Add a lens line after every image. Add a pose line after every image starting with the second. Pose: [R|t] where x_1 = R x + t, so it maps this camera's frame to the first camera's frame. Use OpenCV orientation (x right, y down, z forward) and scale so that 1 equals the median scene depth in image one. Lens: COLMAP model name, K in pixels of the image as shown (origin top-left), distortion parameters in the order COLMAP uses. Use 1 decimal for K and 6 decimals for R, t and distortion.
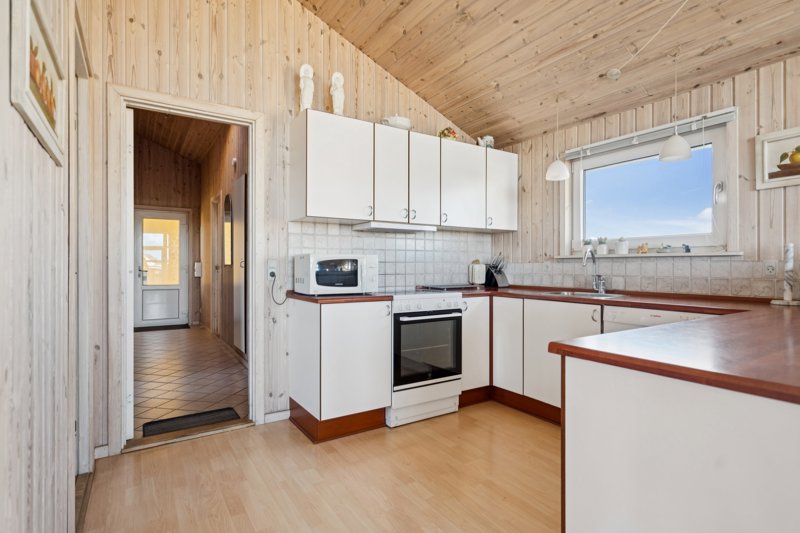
lens RADIAL K [[407.3, 0, 402.5], [0, 407.3, 263.6], [0, 0, 1]] dist [0.000187, 0.003306]
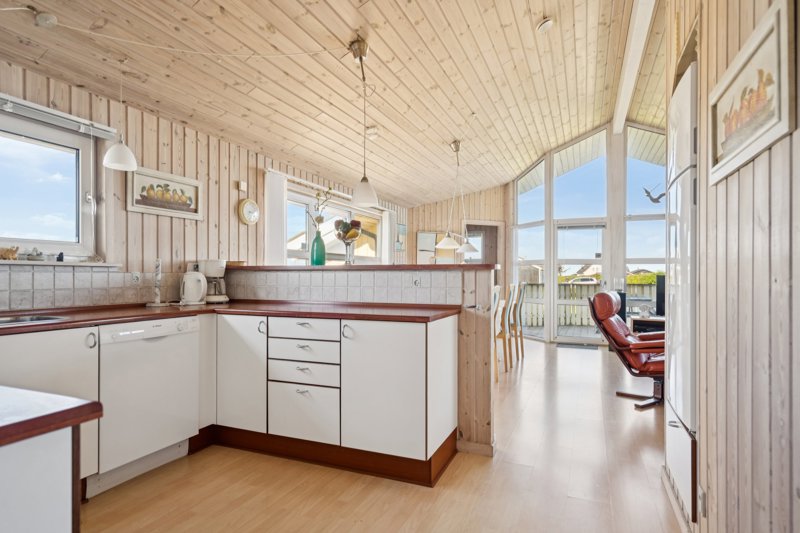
lens RADIAL K [[438.7, 0, 394.4], [0, 438.7, 273.6], [0, 0, 1]] dist [0.009457, 0.002288]
pose [[-0.541089, 0.002415, 0.840962, -0.481093], [-0.006154, 0.999958, -0.006831, 0.001507], [-0.840943, -0.008871, -0.541051, 0.848689]]
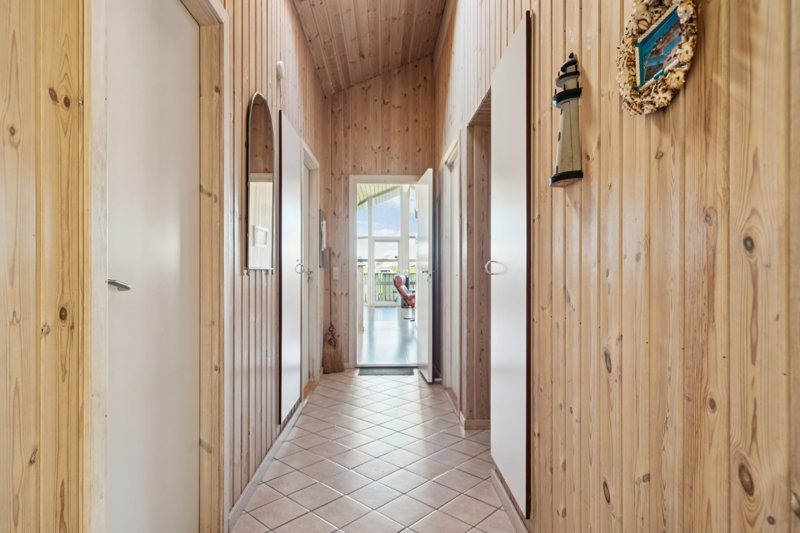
lens RADIAL K [[476.4, 0, 400.2], [0, 476.4, 270.5], [0, 0, 1]] dist [0.000027, 0.000000]
pose [[-0.858775, -0.001492, 0.512351, -1.518144], [-0.008214, 0.999907, -0.010856, 0.062647], [-0.512287, -0.013531, -0.858707, 2.630581]]
